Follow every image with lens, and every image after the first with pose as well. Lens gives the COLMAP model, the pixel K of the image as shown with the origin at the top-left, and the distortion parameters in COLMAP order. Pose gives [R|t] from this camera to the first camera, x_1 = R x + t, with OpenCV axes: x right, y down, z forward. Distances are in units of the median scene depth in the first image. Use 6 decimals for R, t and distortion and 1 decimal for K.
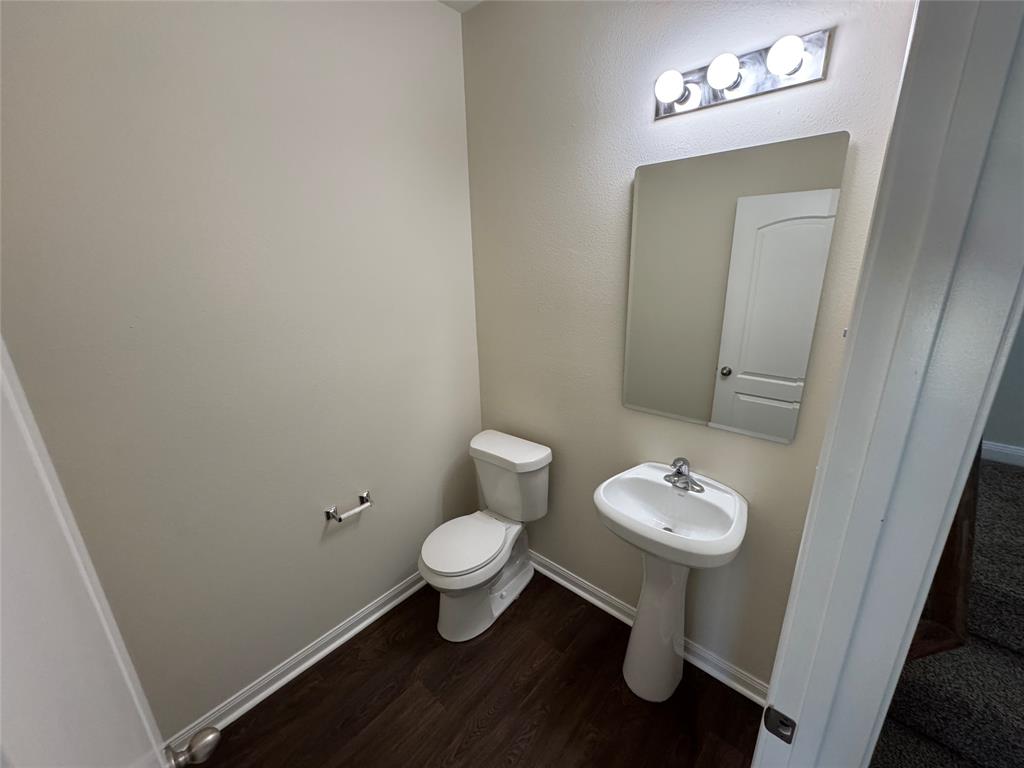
lens RADIAL K [[410.5, 0, 512.0], [0, 410.5, 384.0], [0, 0, 1]] dist [-0.003052, -0.000440]
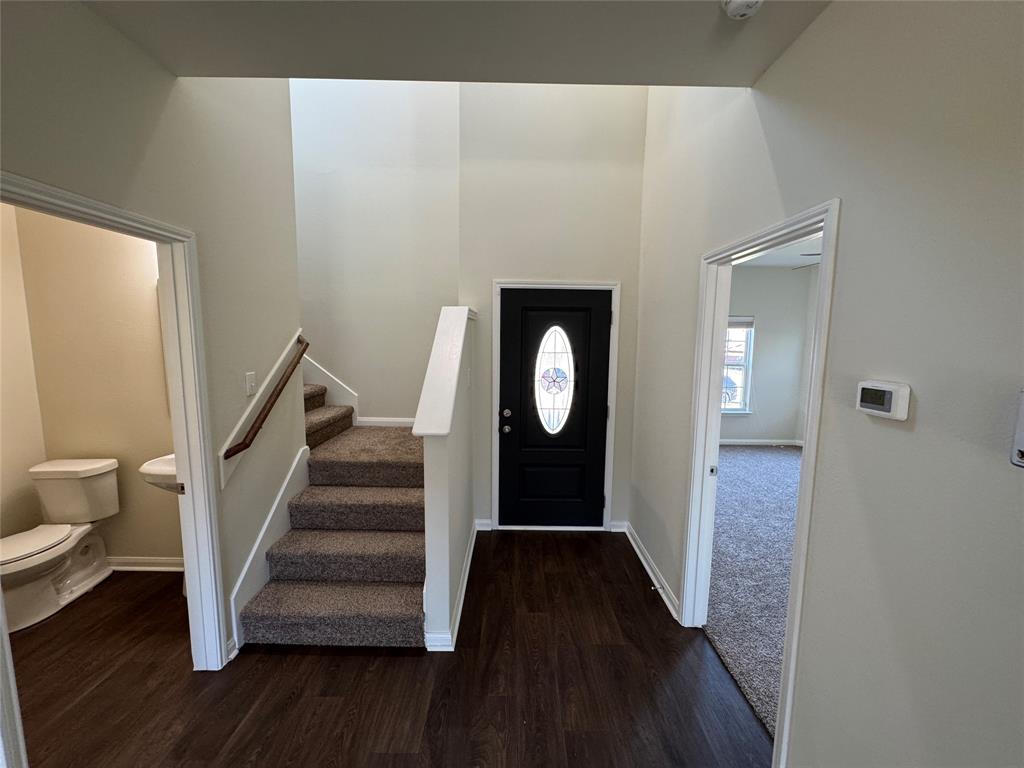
lens RADIAL K [[410.5, 0, 512.0], [0, 410.5, 384.0], [0, 0, 1]] dist [-0.003052, -0.000440]
pose [[0.748408, -0.037335, 0.662187, 0.183156], [0.160571, 0.978912, -0.126286, 0.293253], [-0.643508, 0.200841, 0.738620, -0.902486]]
